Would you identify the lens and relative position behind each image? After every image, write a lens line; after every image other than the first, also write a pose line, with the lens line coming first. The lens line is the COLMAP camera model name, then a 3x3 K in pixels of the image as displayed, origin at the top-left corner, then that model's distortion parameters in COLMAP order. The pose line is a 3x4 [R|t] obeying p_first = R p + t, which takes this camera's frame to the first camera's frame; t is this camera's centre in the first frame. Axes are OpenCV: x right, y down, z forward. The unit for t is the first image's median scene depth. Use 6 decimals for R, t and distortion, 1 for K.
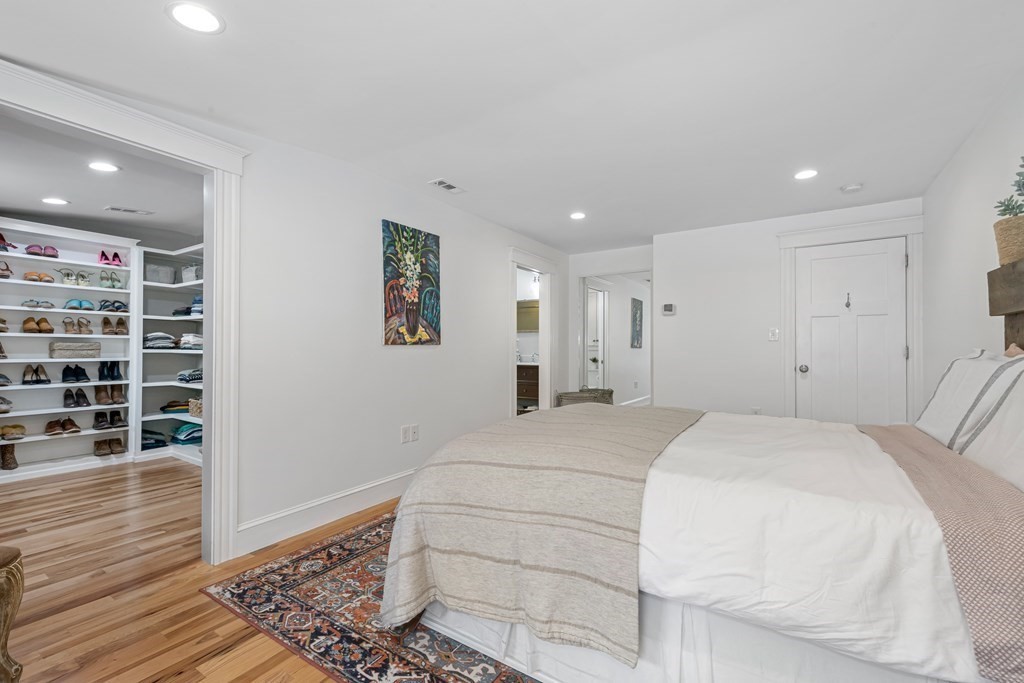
lens RADIAL K [[436.3, 0, 510.2], [0, 436.3, 345.2], [0, 0, 1]] dist [0.004465, 0.001139]
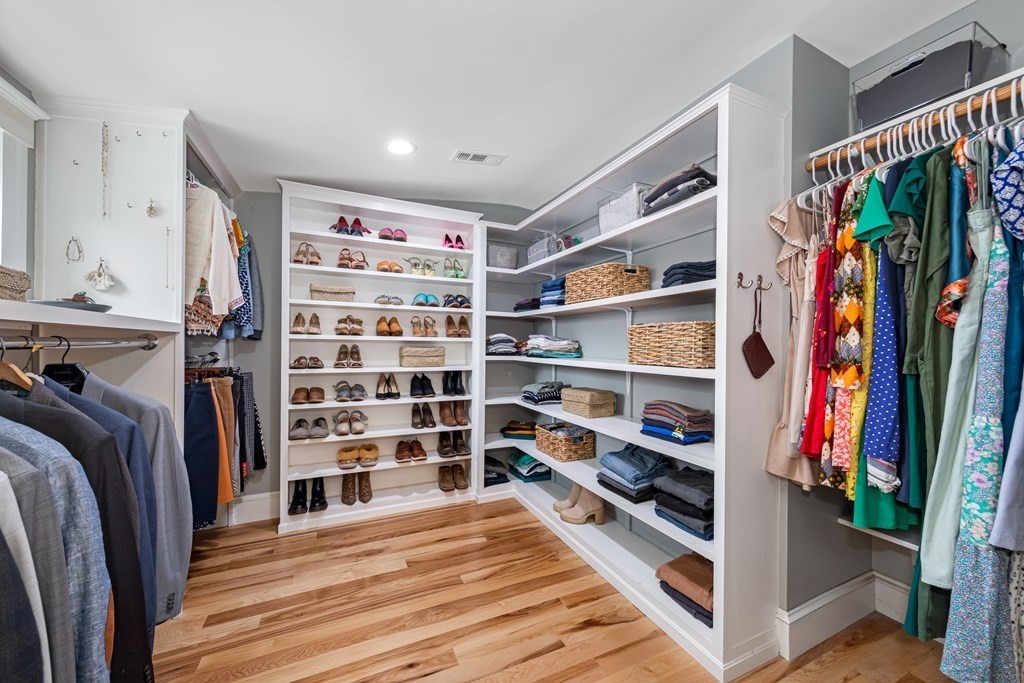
lens RADIAL K [[375.9, 0, 511.9], [0, 375.9, 344.5], [0, 0, 1]] dist [-0.001404, -0.000005]
pose [[0.852290, 0.002321, -0.523065, -0.477523], [-0.000561, 0.999994, 0.003524, -0.013398], [0.523070, -0.002710, 0.852285, 0.485954]]
